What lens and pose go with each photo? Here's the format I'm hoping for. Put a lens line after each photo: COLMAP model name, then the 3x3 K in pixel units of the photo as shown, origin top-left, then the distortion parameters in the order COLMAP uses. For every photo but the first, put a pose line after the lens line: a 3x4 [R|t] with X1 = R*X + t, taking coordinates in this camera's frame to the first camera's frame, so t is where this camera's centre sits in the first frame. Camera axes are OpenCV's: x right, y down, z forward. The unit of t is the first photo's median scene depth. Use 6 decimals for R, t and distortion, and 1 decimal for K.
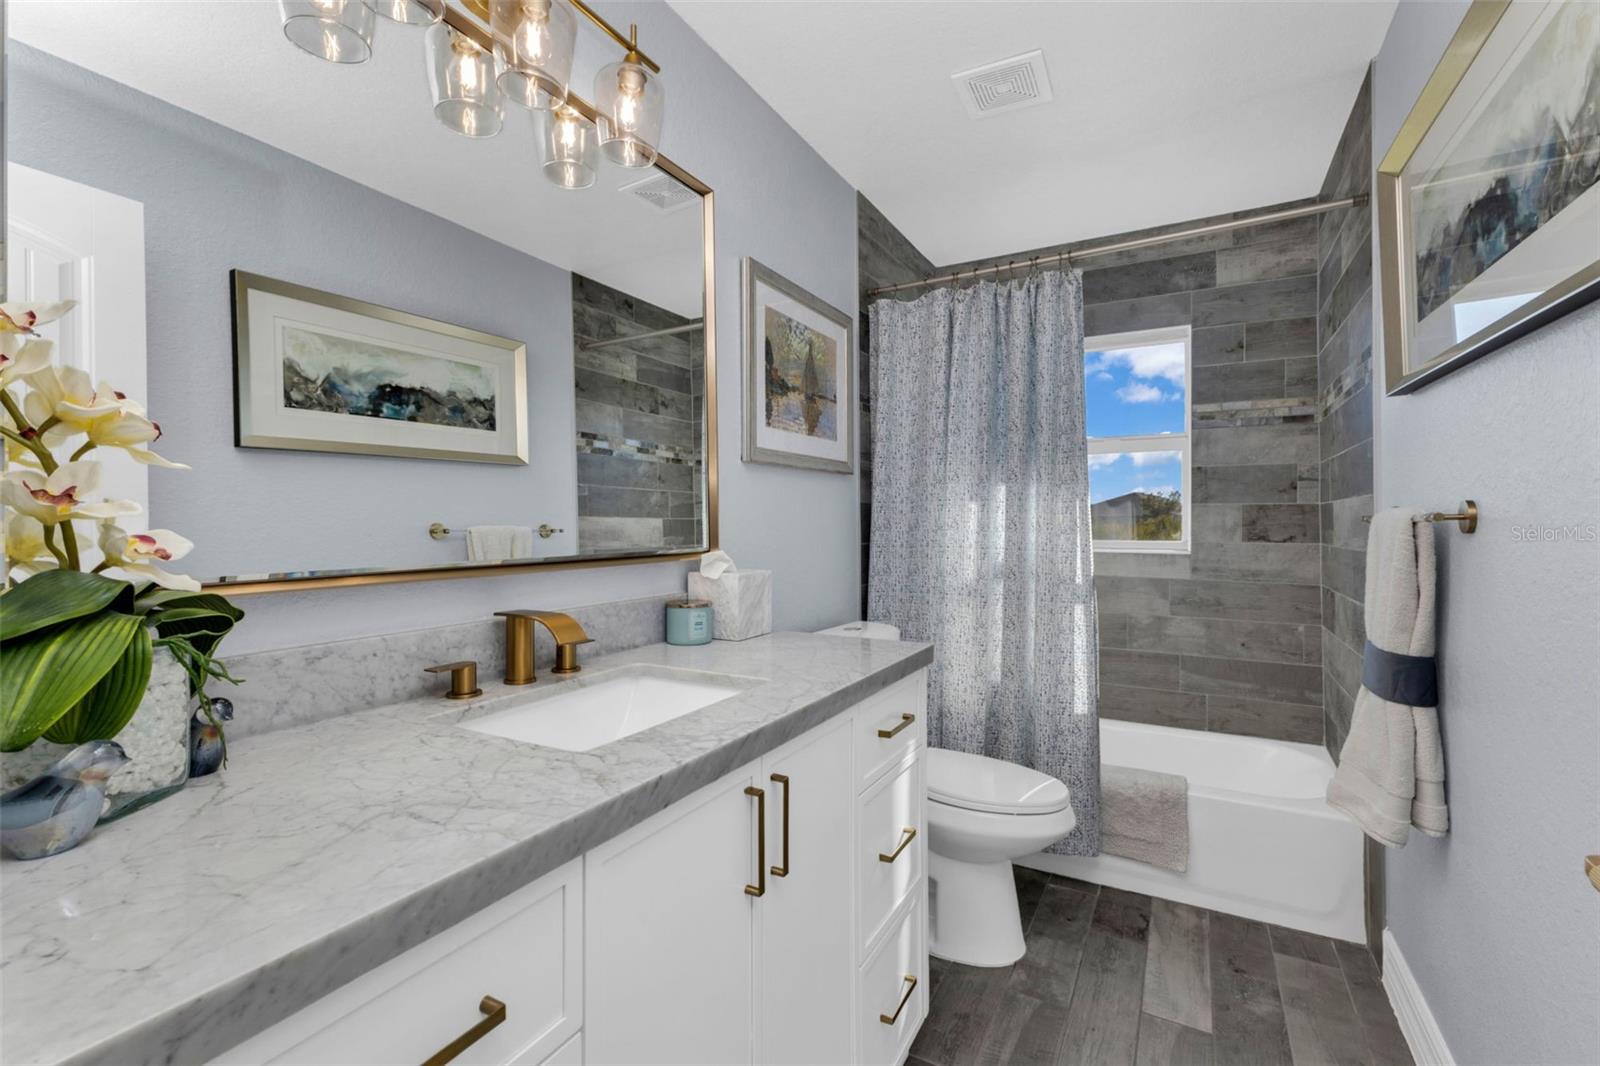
lens RADIAL K [[706.8, 0, 806.6], [0, 706.8, 524.2], [0, 0, 1]] dist [0.025036, -0.000270]
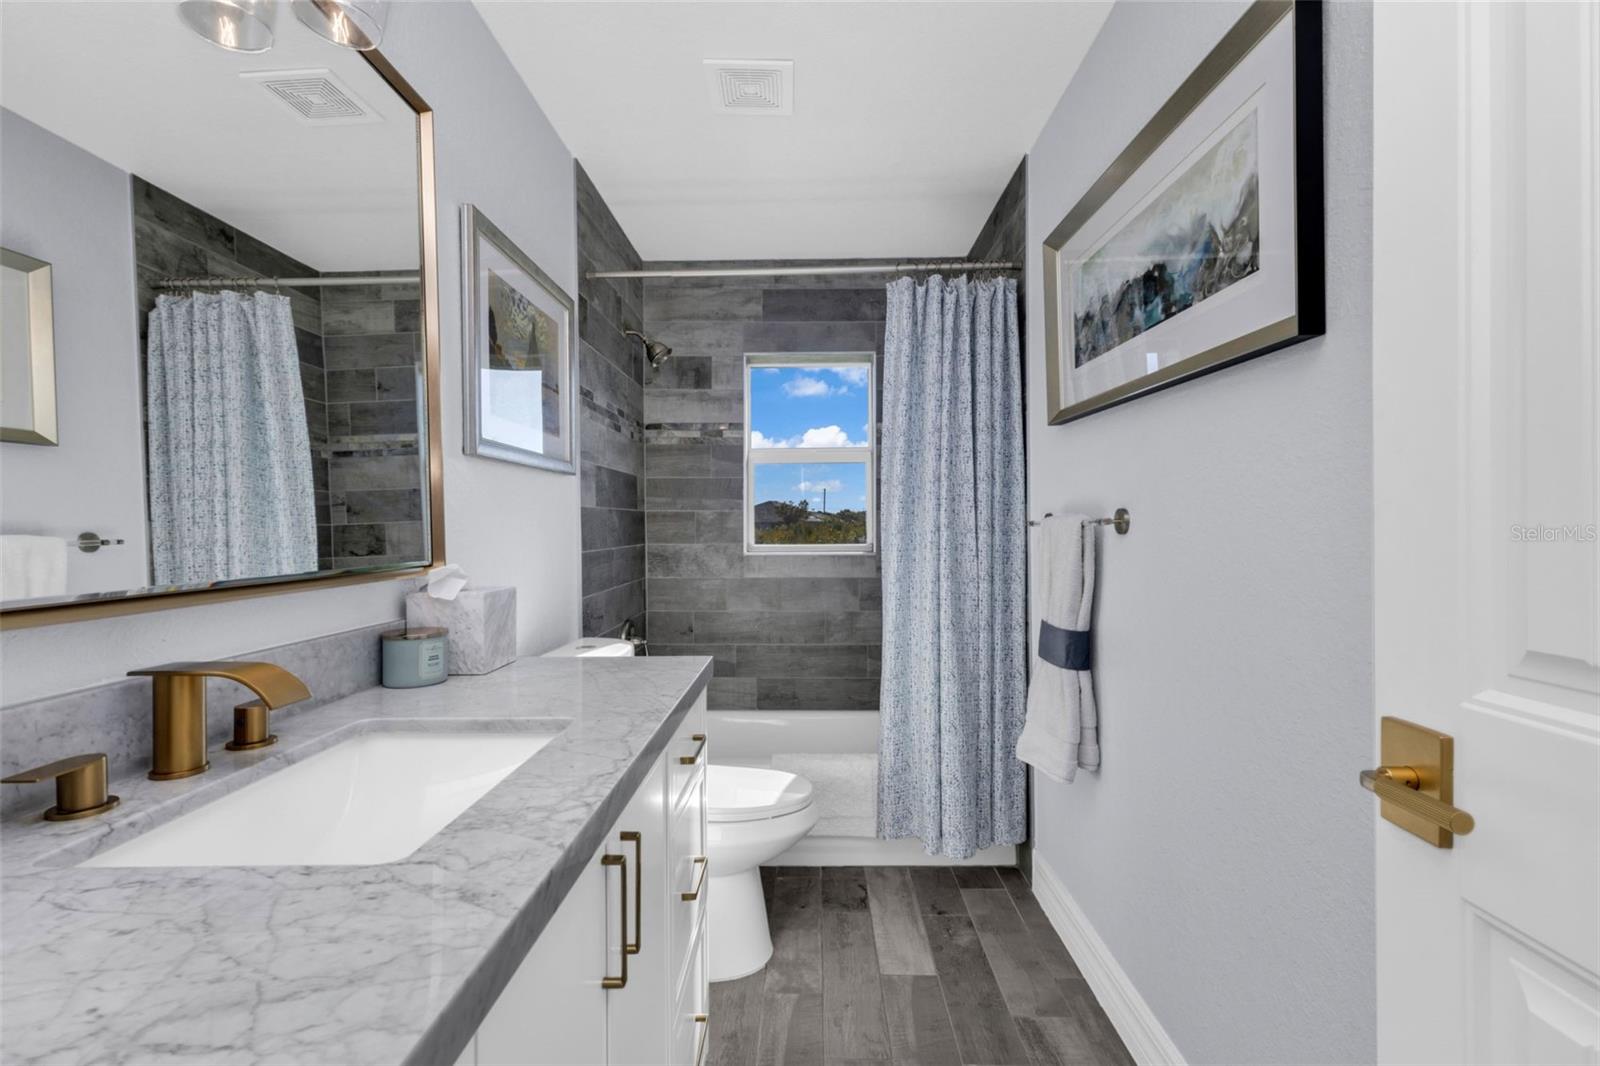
lens RADIAL K [[706.8, 0, 798.6], [0, 706.8, 534.8], [0, 0, 1]] dist [0.025036, -0.000270]
pose [[0.885616, -0.009030, 0.464330, -0.164798], [0.005979, 0.999950, 0.008044, -0.000010], [-0.464380, -0.004348, 0.885626, 0.115799]]
